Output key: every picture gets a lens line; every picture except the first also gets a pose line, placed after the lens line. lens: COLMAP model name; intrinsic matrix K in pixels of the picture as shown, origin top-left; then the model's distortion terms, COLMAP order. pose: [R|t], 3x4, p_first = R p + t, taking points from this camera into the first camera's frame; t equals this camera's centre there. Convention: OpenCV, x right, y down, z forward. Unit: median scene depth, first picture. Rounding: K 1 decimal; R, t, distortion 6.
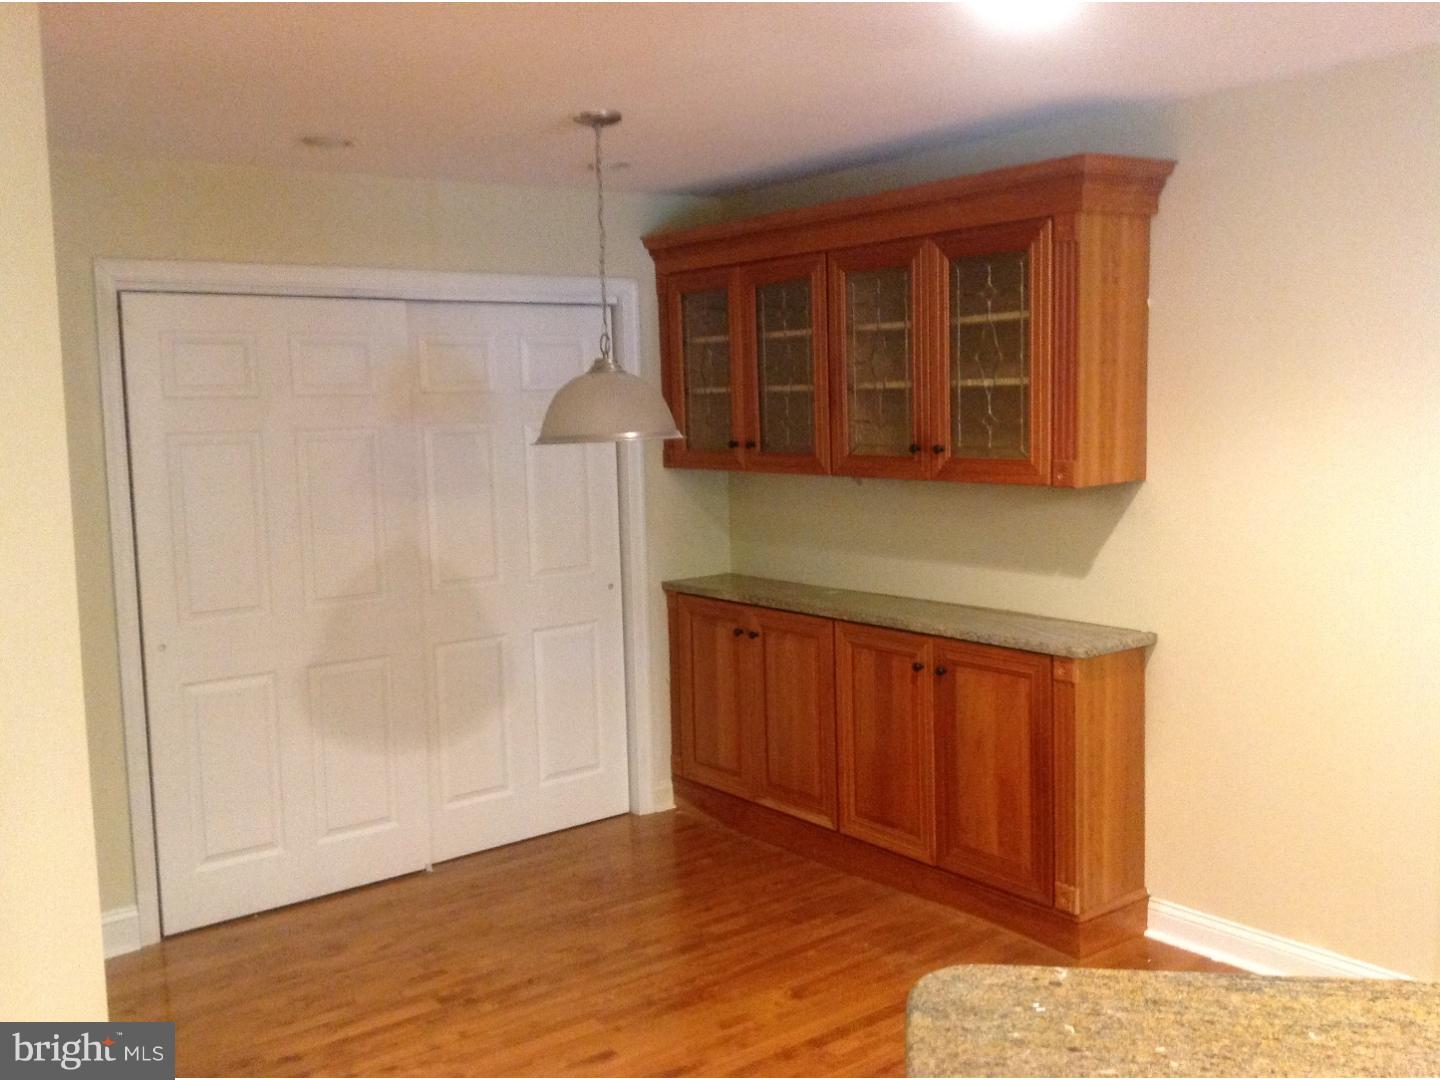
lens RADIAL K [[1347.0, 0, 720.1], [0, 1347.0, 491.8], [0, 0, 1]] dist [0.013565, 0.005734]
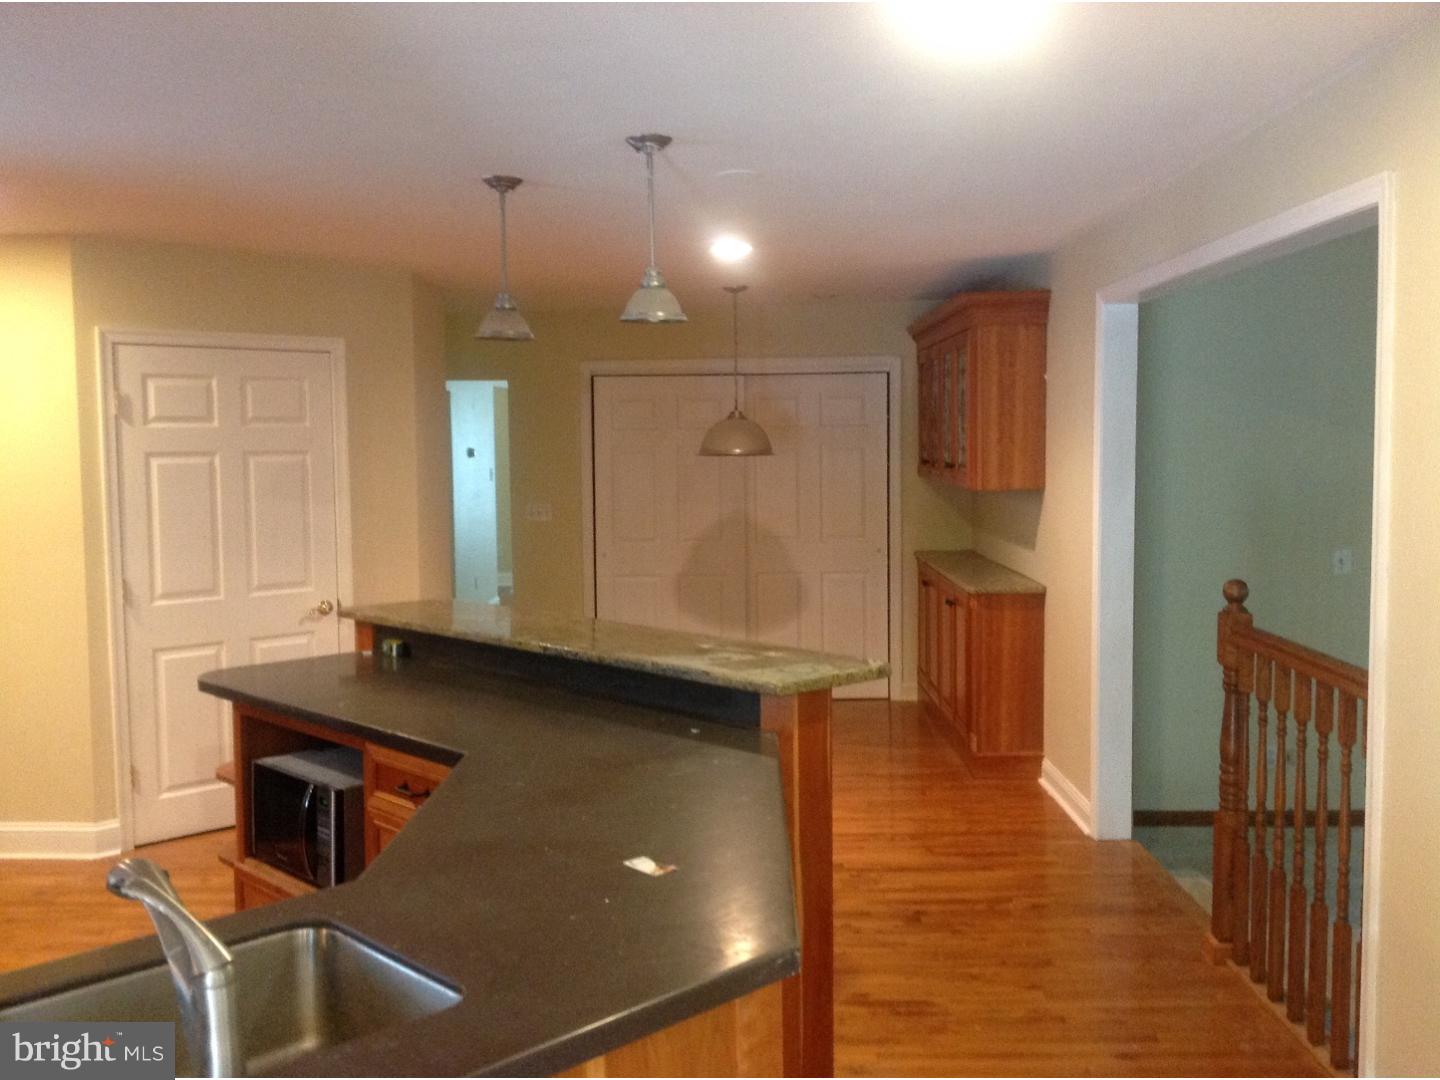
lens RADIAL K [[1394.2, 0, 720.0], [0, 1394.2, 540.0], [0, 0, 1]] dist [0.011339, 0.011927]
pose [[0.780393, 0.064744, -0.621928, 0.924602], [-0.053849, 0.997889, 0.036312, 0.009913], [0.622966, 0.005153, 0.782232, -0.457099]]
